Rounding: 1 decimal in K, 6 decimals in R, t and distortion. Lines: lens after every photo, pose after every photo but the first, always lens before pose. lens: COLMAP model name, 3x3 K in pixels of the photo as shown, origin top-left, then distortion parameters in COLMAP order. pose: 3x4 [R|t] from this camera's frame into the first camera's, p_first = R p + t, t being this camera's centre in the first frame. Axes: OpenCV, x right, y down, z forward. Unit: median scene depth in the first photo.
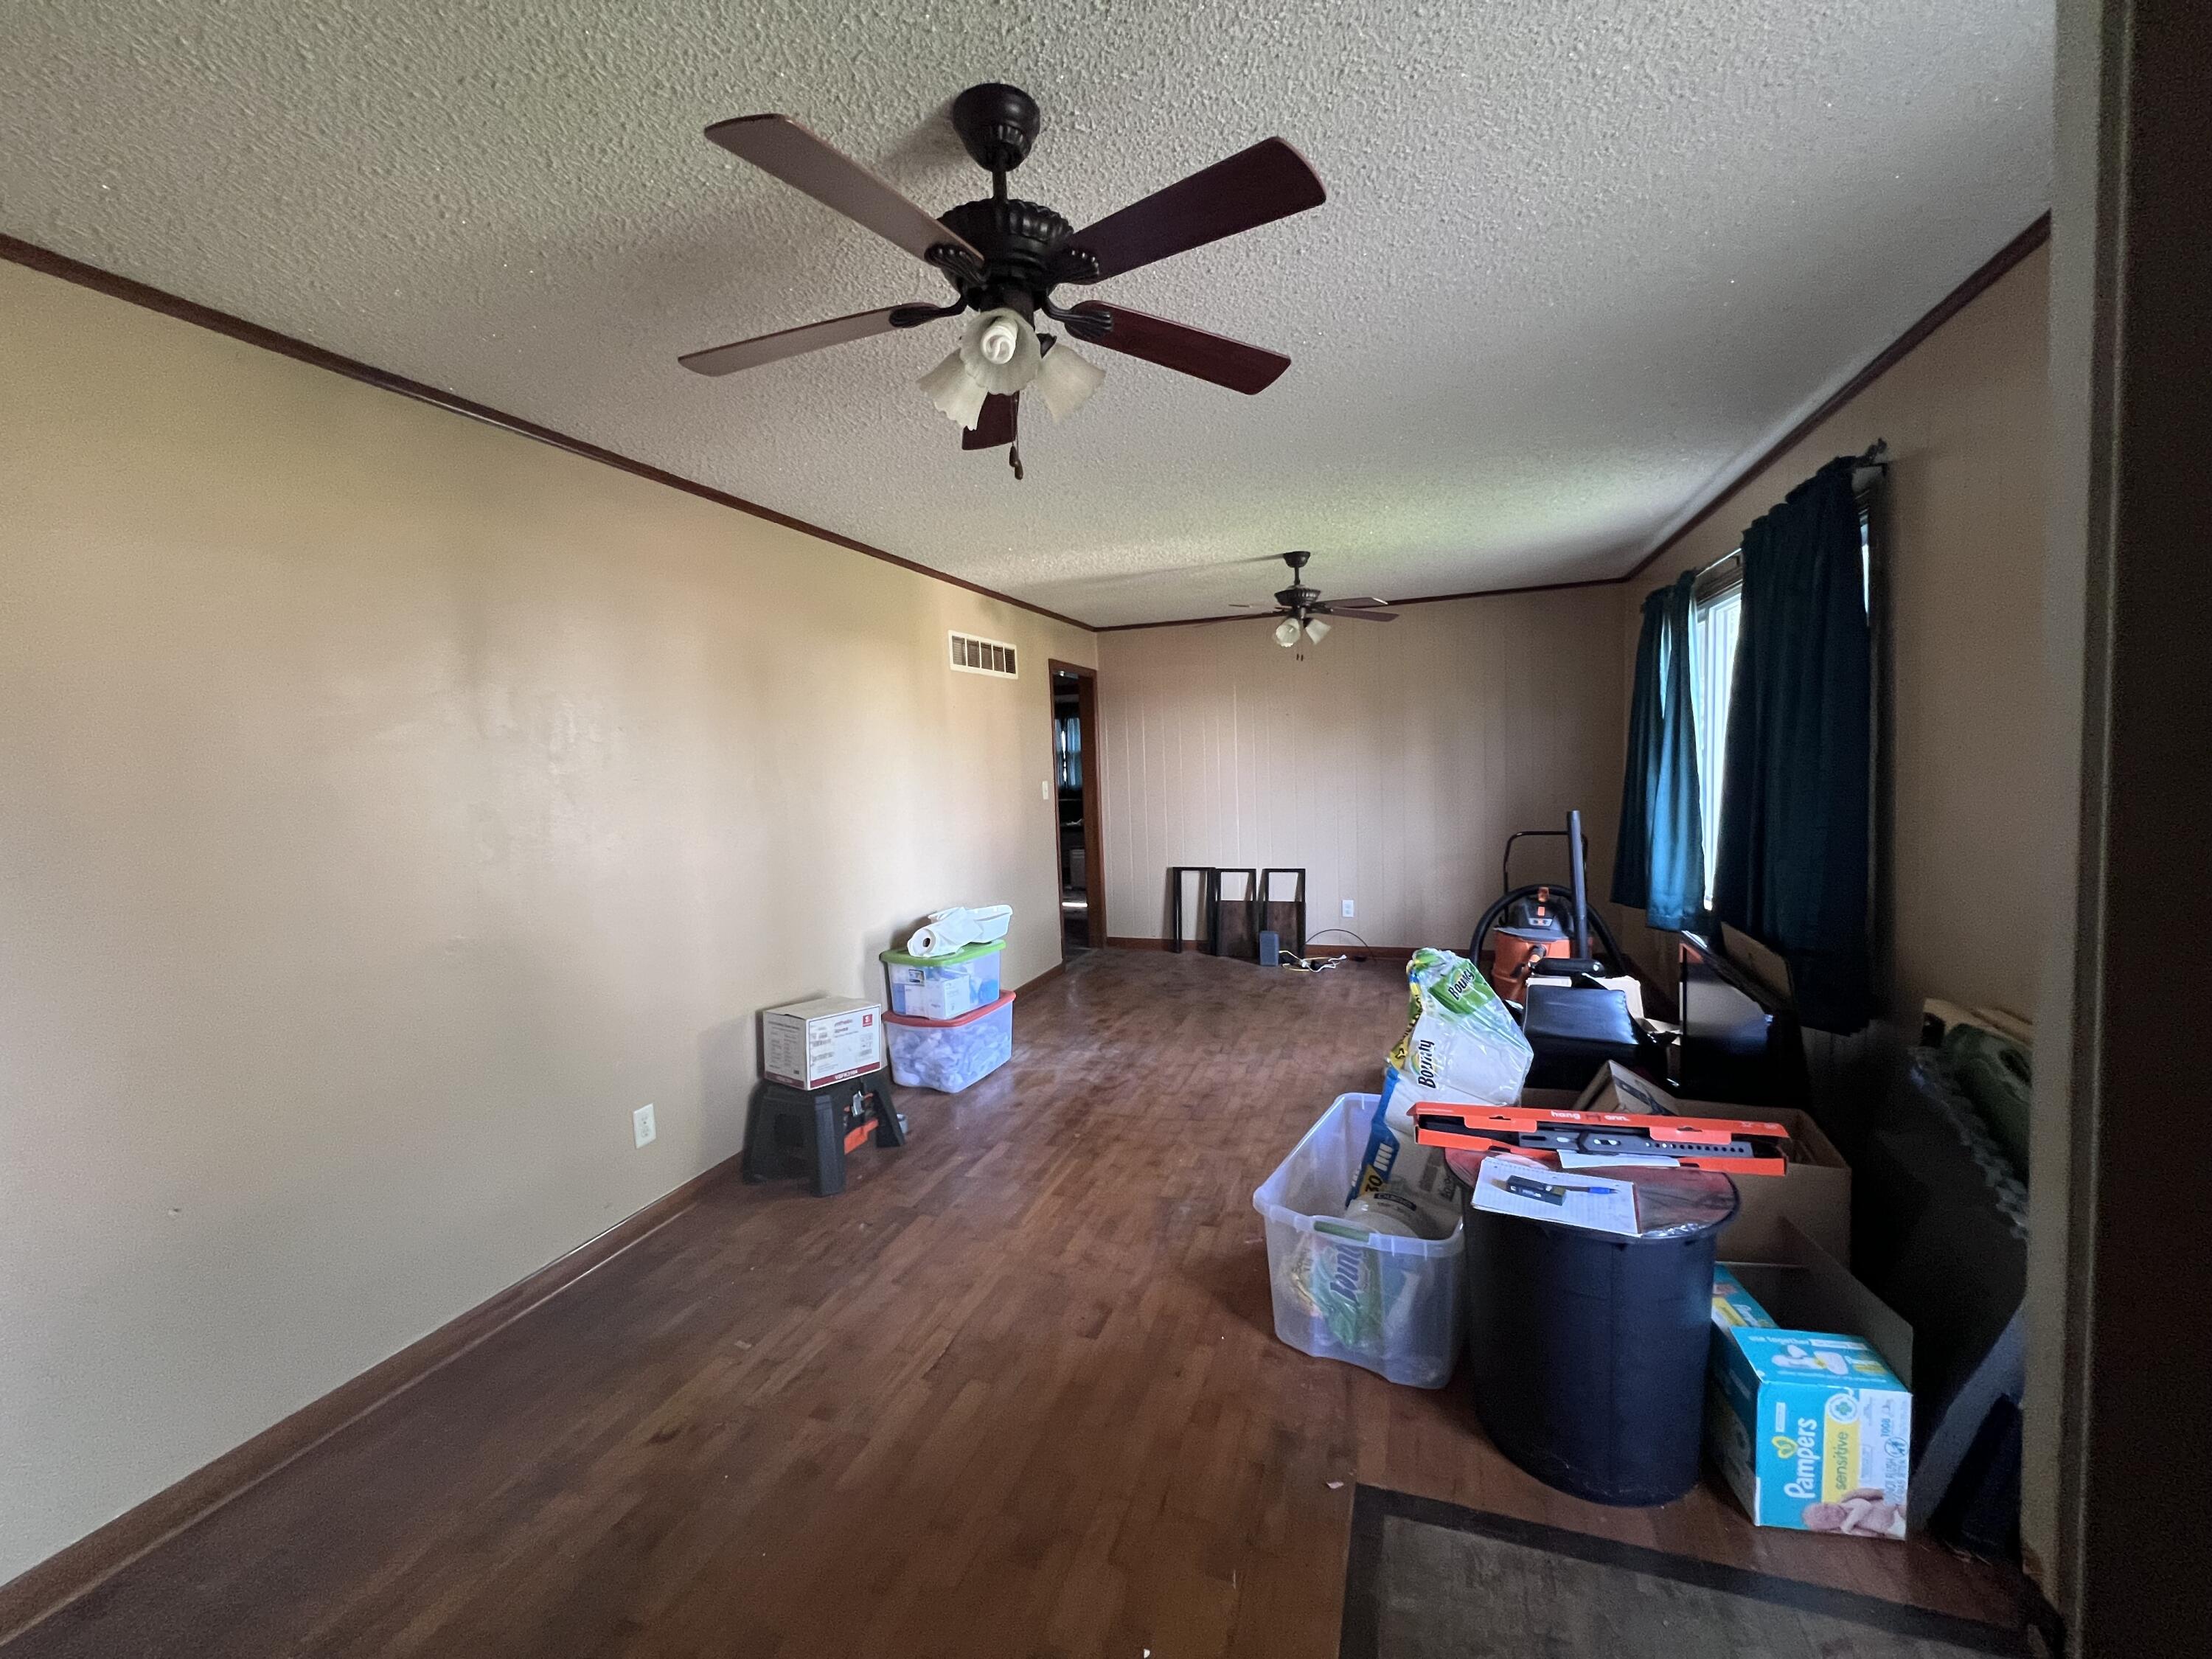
lens RADIAL K [[892.5, 0, 1100.7], [0, 892.5, 824.3], [0, 0, 1]] dist [-0.000482, -0.000010]
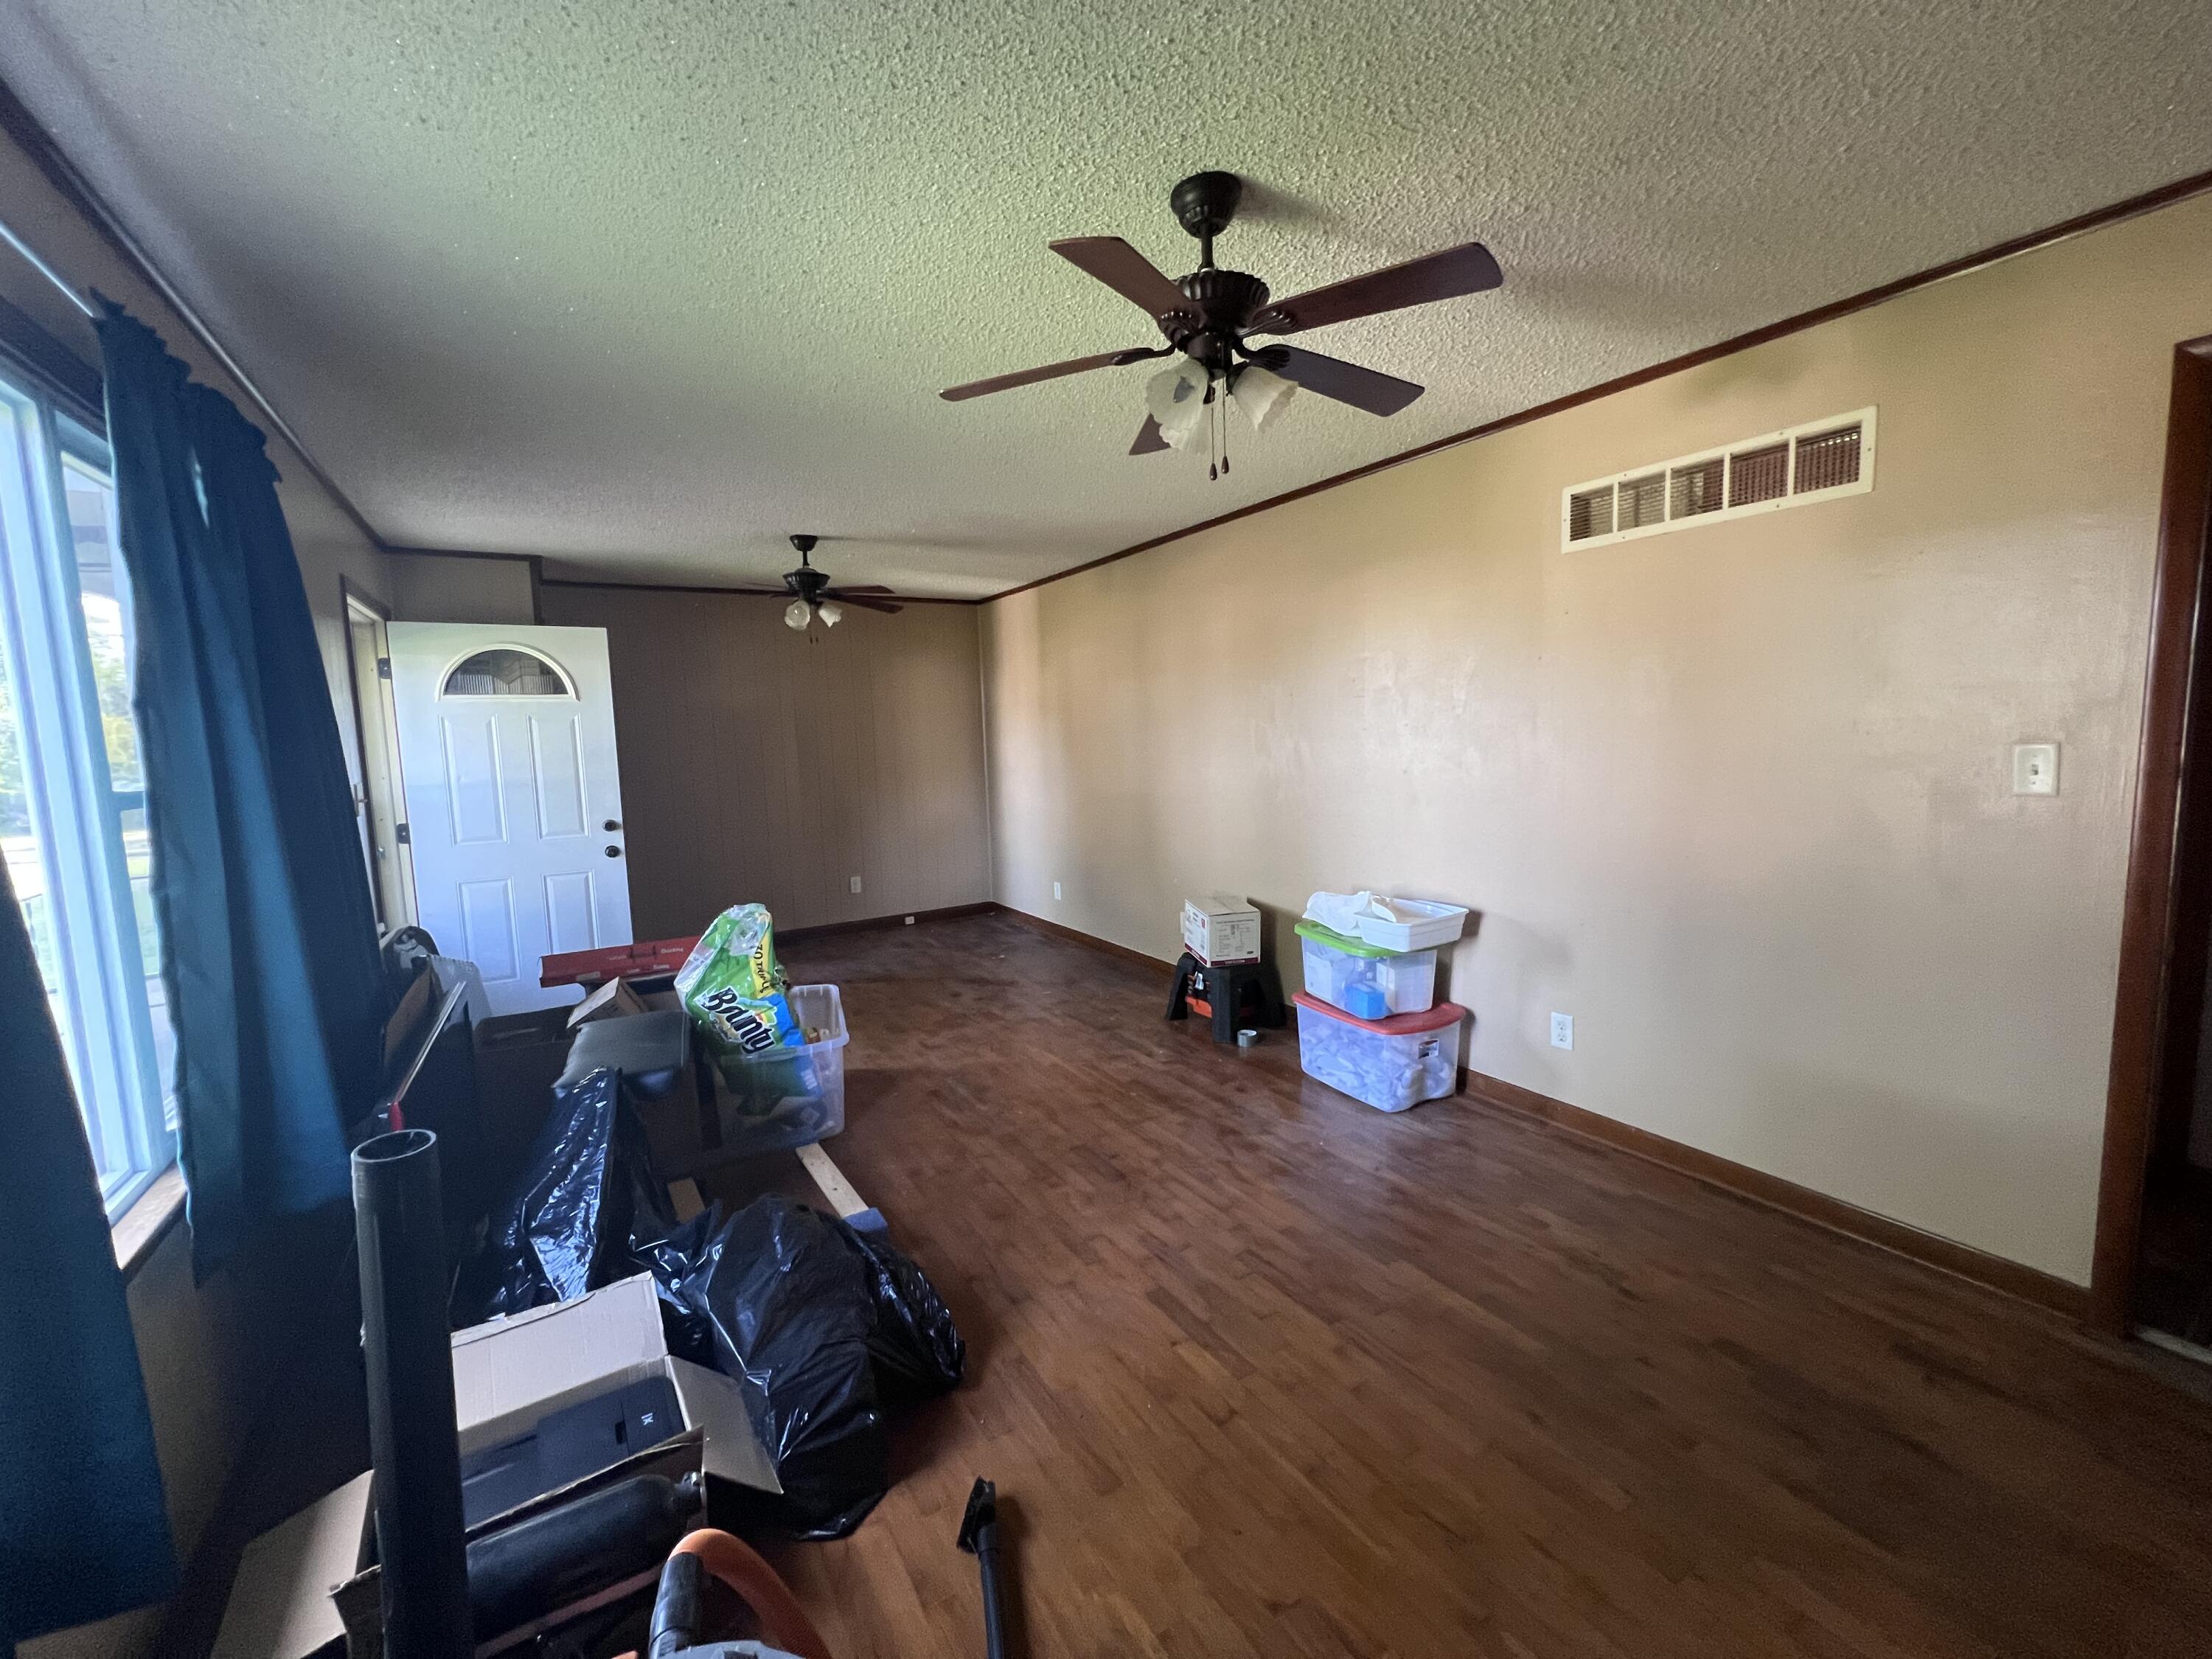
lens RADIAL K [[892.5, 0, 1100.7], [0, 892.5, 826.8], [0, 0, 1]] dist [-0.000482, -0.000010]
pose [[-0.622468, 0.152846, -0.767575, 0.683393], [0.009036, 0.982083, 0.188232, -0.134776], [0.782593, 0.110233, -0.612696, 1.452107]]
